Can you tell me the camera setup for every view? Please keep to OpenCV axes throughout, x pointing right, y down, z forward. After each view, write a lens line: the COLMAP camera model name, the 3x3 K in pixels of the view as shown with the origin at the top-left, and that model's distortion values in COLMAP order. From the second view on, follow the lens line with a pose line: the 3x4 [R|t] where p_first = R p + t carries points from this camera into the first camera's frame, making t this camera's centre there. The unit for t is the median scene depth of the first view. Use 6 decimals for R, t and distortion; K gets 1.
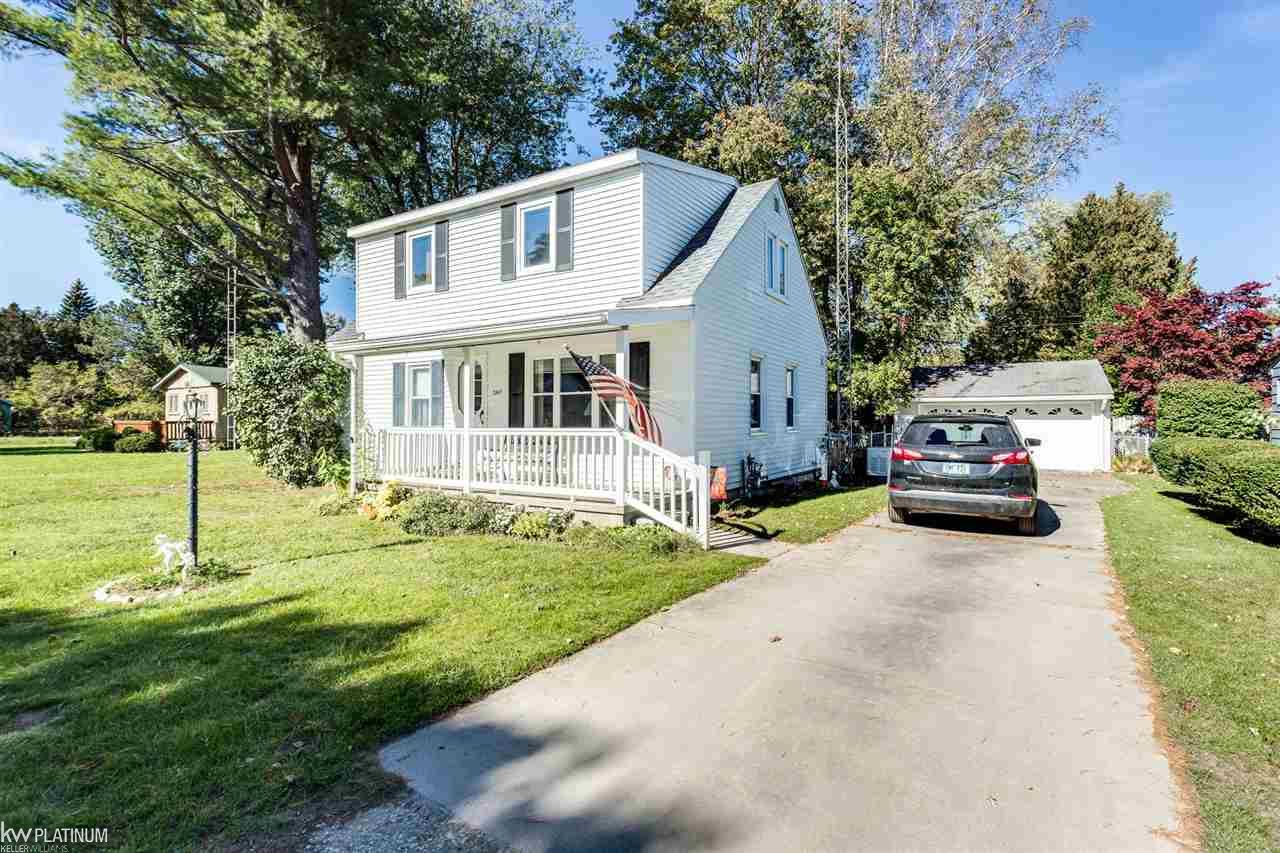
lens RADIAL K [[682.9, 0, 639.8], [0, 682.9, 429.9], [0, 0, 1]] dist [0.003150, 0.000096]
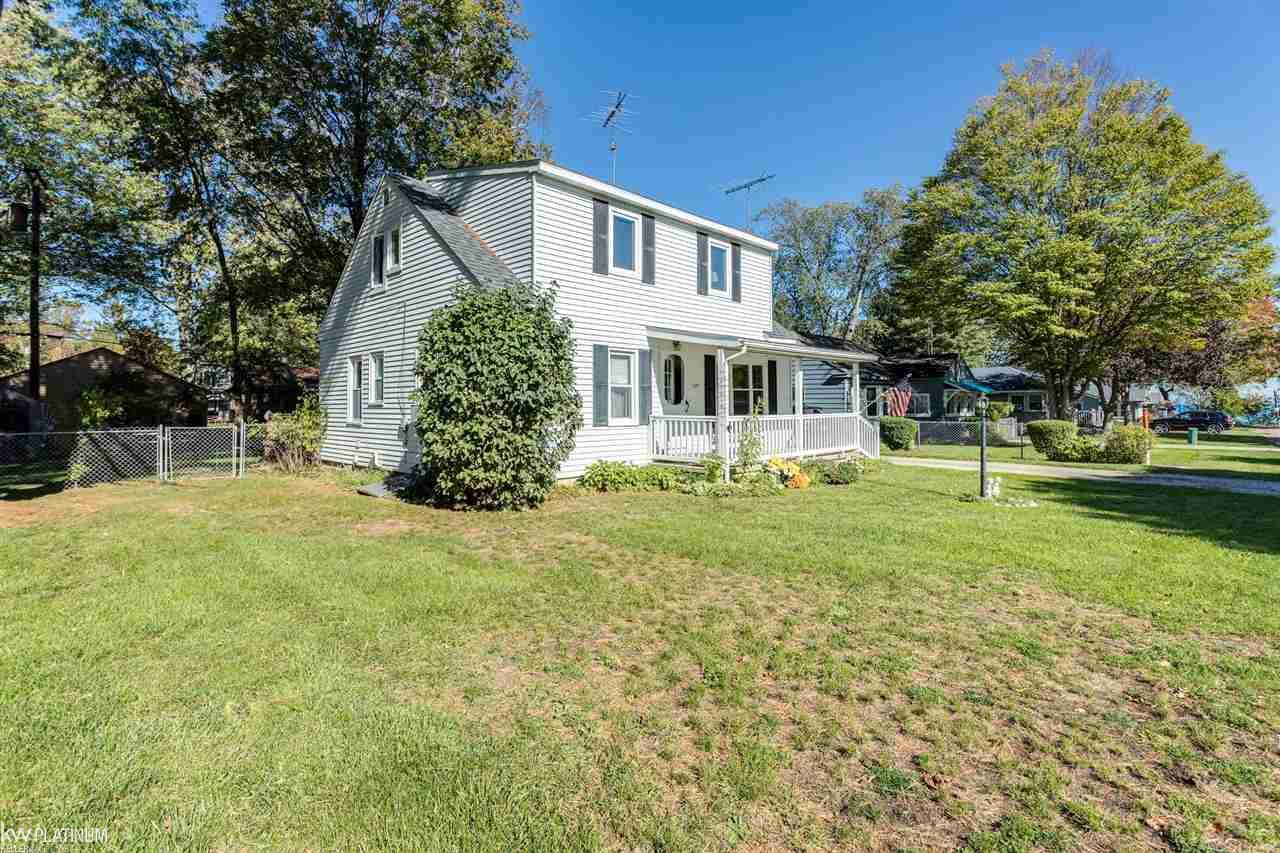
lens RADIAL K [[621.7, 0, 639.7], [0, 621.7, 414.1], [0, 0, 1]] dist [-0.000895, -0.000024]
pose [[0.173499, -0.010503, 0.984778, -1.225638], [0.007855, 0.999926, 0.009281, -0.015113], [-0.984803, 0.006125, 0.173569, 0.858799]]
